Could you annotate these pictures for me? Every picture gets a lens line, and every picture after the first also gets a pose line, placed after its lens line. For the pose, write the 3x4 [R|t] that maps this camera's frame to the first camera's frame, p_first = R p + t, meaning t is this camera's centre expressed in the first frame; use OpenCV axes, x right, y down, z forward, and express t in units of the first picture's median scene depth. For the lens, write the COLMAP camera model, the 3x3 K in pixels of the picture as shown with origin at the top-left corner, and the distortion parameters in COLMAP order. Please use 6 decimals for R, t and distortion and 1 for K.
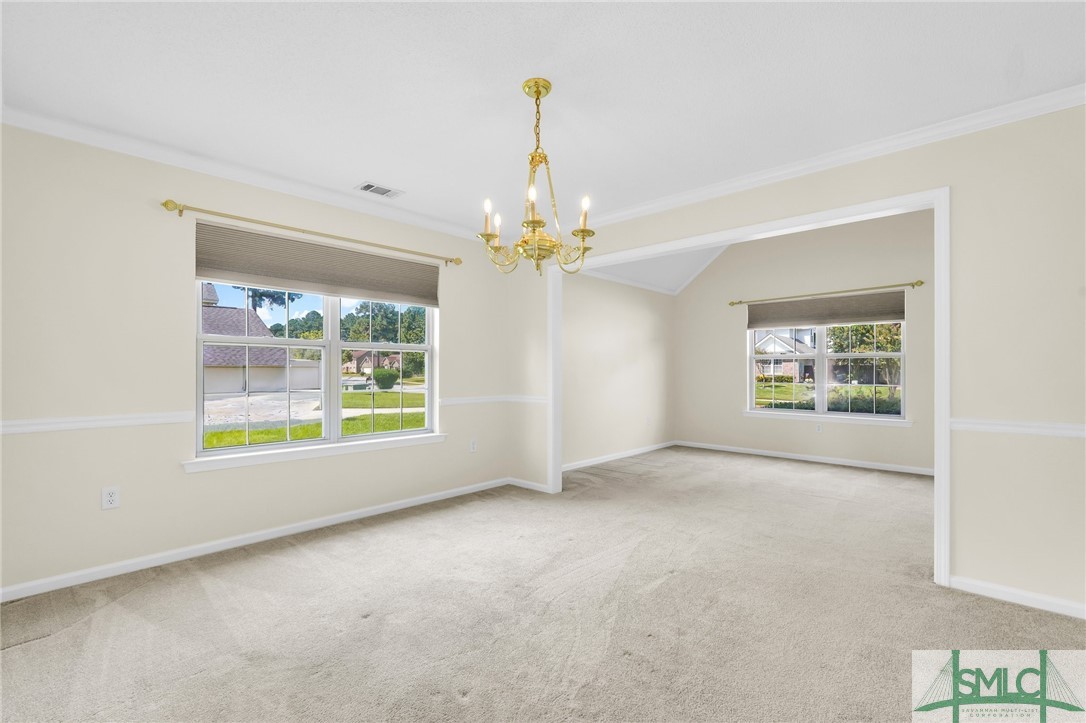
lens RADIAL K [[480.7, 0, 543.4], [0, 480.7, 367.4], [0, 0, 1]] dist [-0.023034, 0.011650]
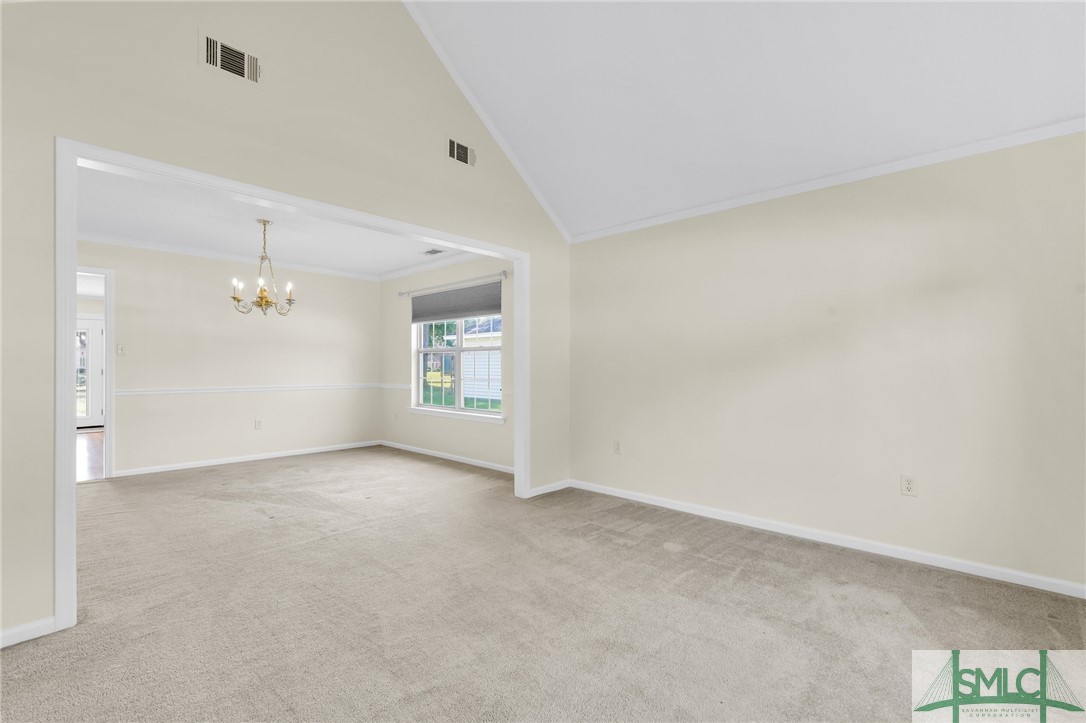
lens RADIAL K [[480.7, 0, 543.4], [0, 480.7, 367.4], [0, 0, 1]] dist [-0.023034, 0.011650]
pose [[0.013161, 0.000012, -0.999913, 1.380159], [0.007708, 0.999970, 0.000114, 0.014976], [0.999884, -0.007709, 0.013160, 1.488065]]
